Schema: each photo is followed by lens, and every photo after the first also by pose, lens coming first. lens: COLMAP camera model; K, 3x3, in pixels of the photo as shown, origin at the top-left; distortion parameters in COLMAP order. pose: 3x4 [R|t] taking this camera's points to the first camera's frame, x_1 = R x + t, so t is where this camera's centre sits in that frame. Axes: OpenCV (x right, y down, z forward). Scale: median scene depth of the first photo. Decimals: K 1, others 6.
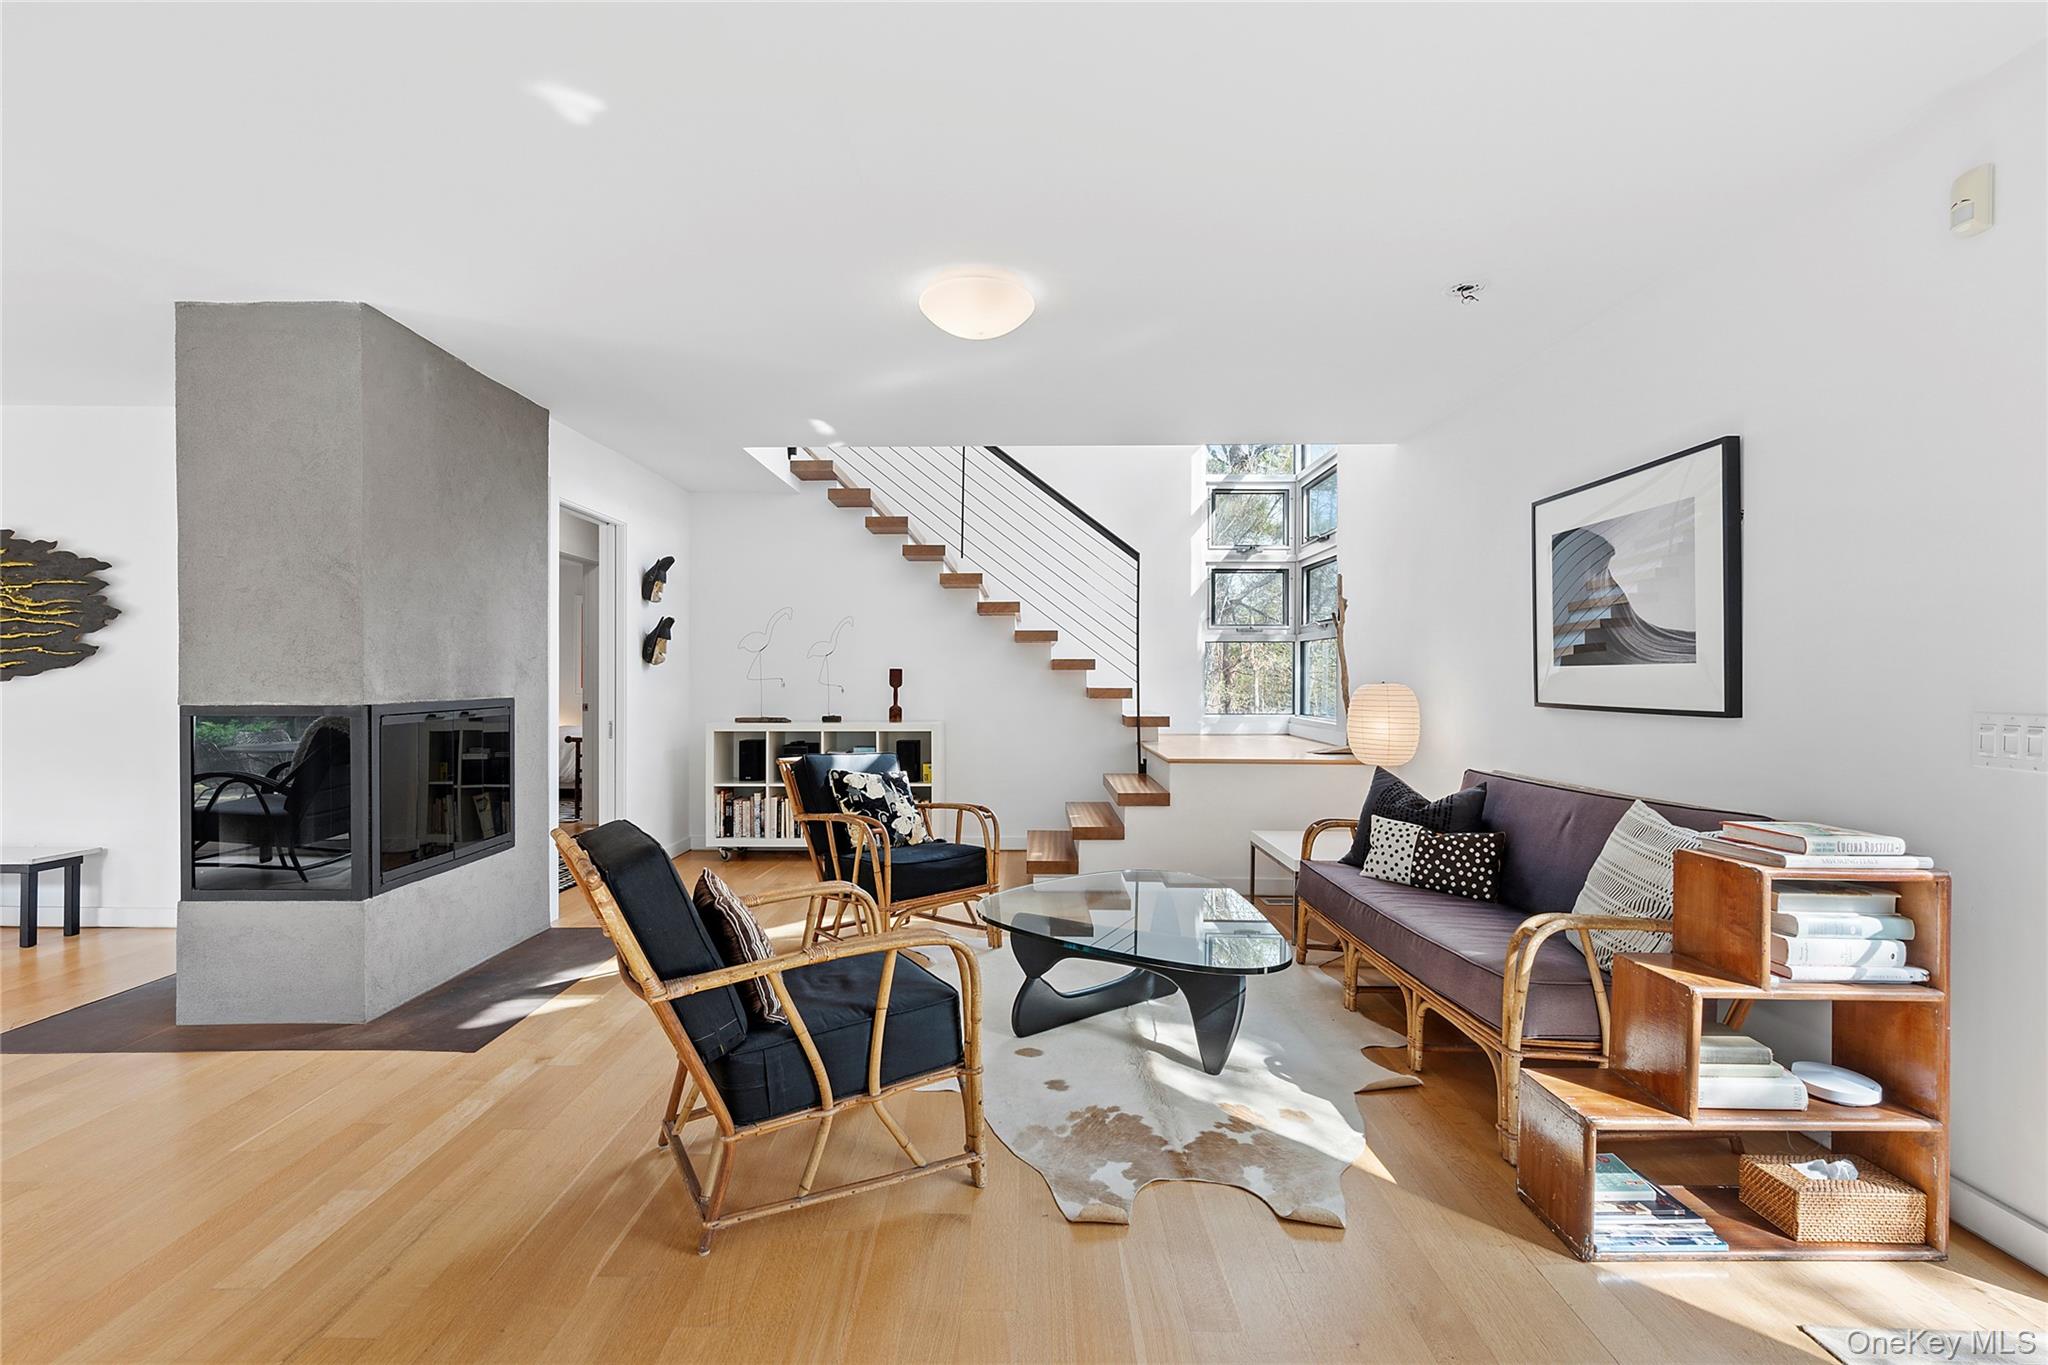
lens RADIAL K [[931.0, 0, 1019.5], [0, 931.0, 680.3], [0, 0, 1]] dist [-0.004041, -0.000336]
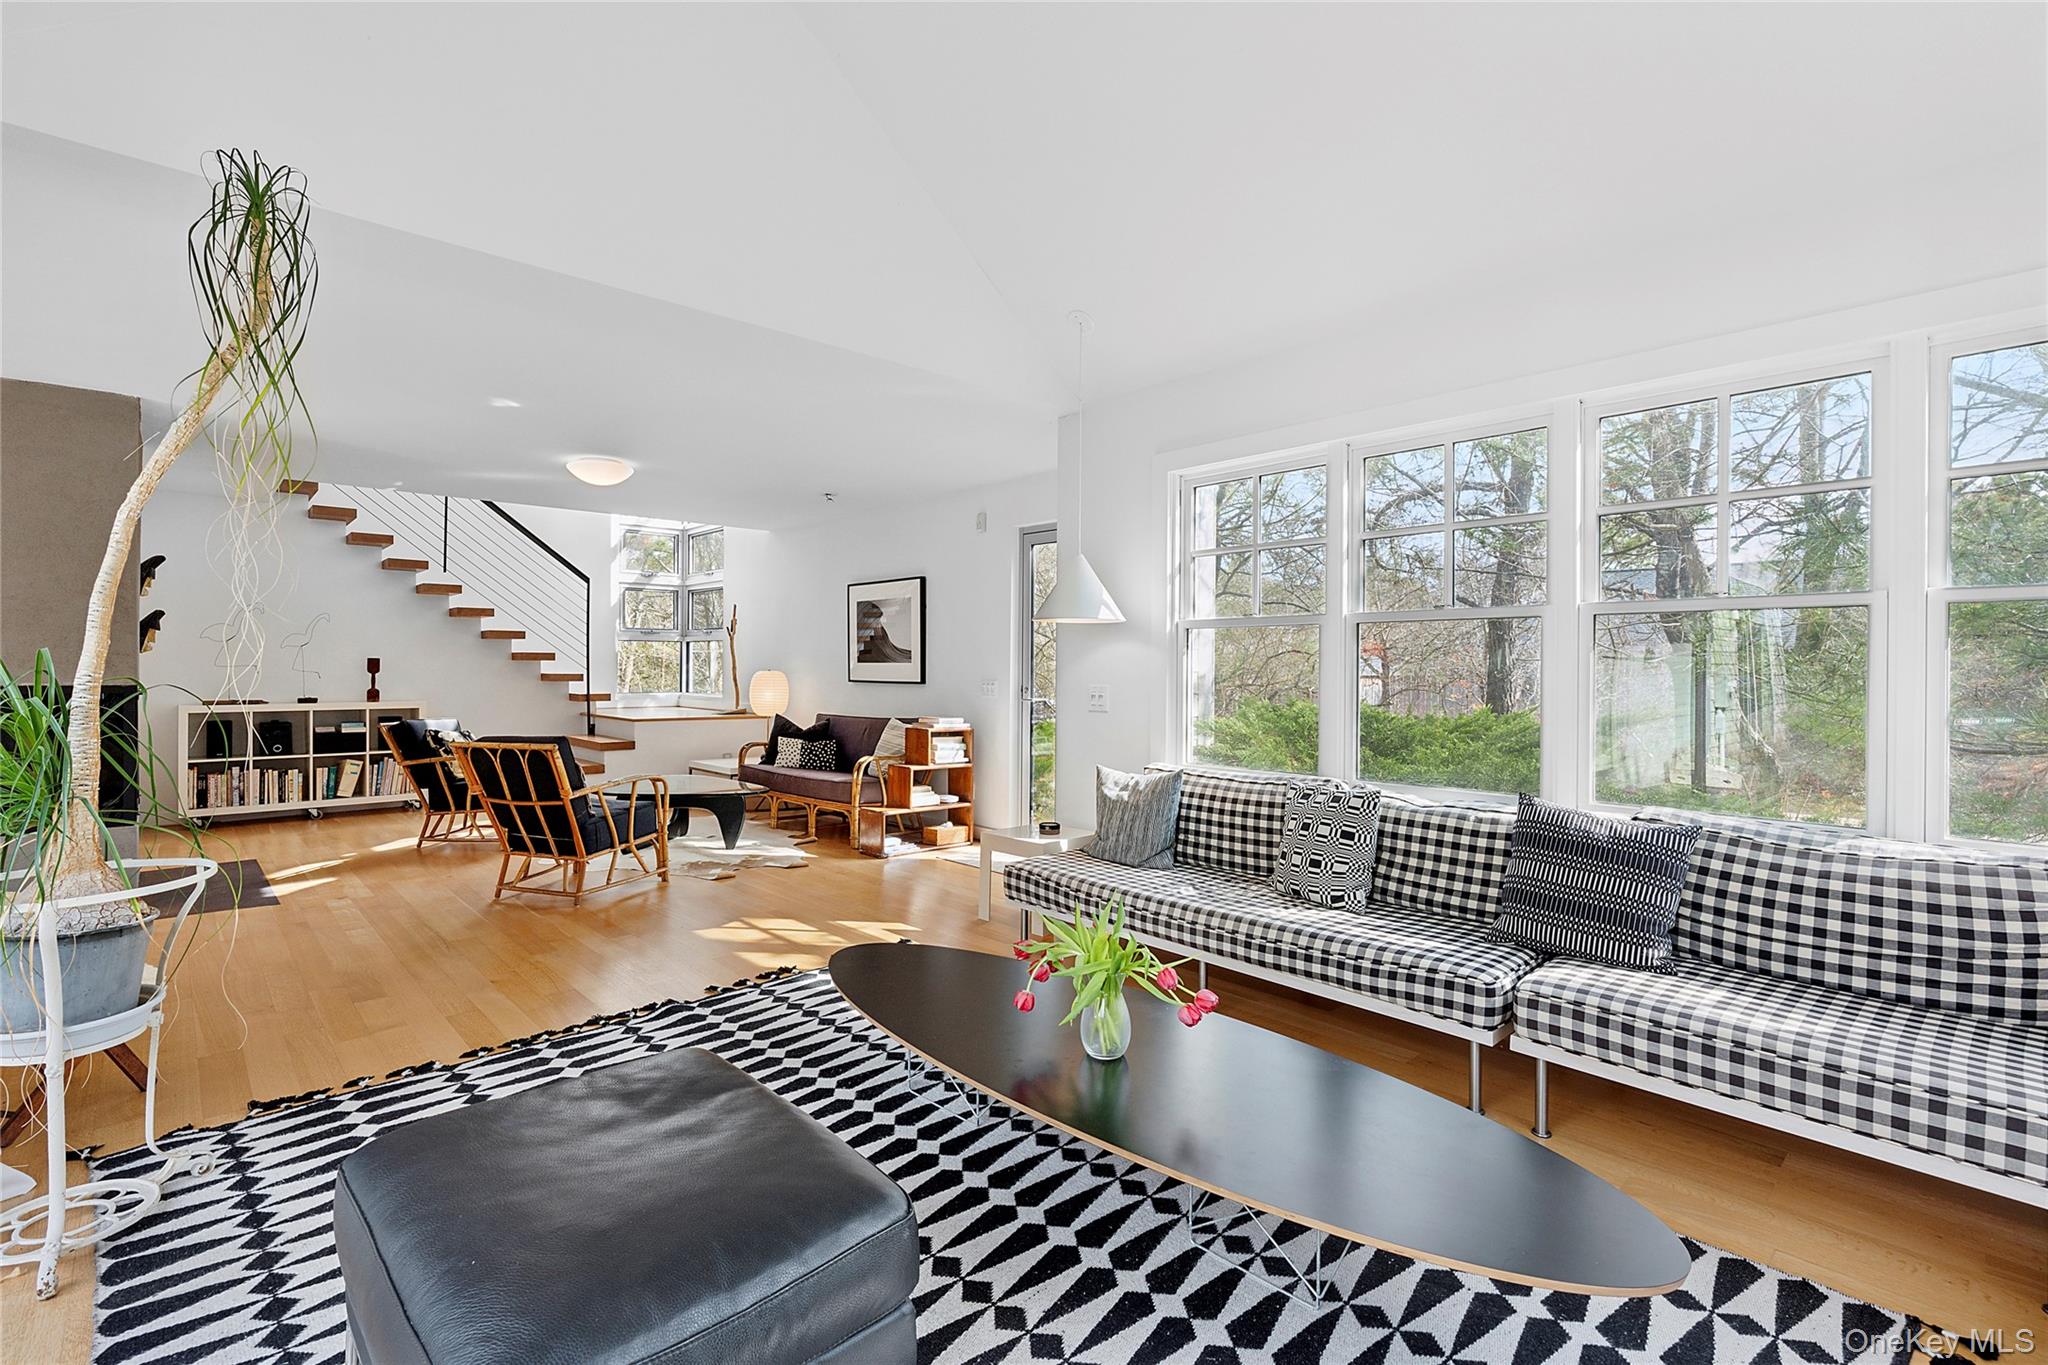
lens RADIAL K [[931.0, 0, 1023.0], [0, 931.0, 675.8], [0, 0, 1]] dist [-0.004041, -0.000336]
pose [[0.730192, -0.002680, 0.683237, -0.604688], [-0.003473, 0.999965, 0.007634, -0.002380], [-0.683233, -0.007947, 0.730157, -0.819061]]
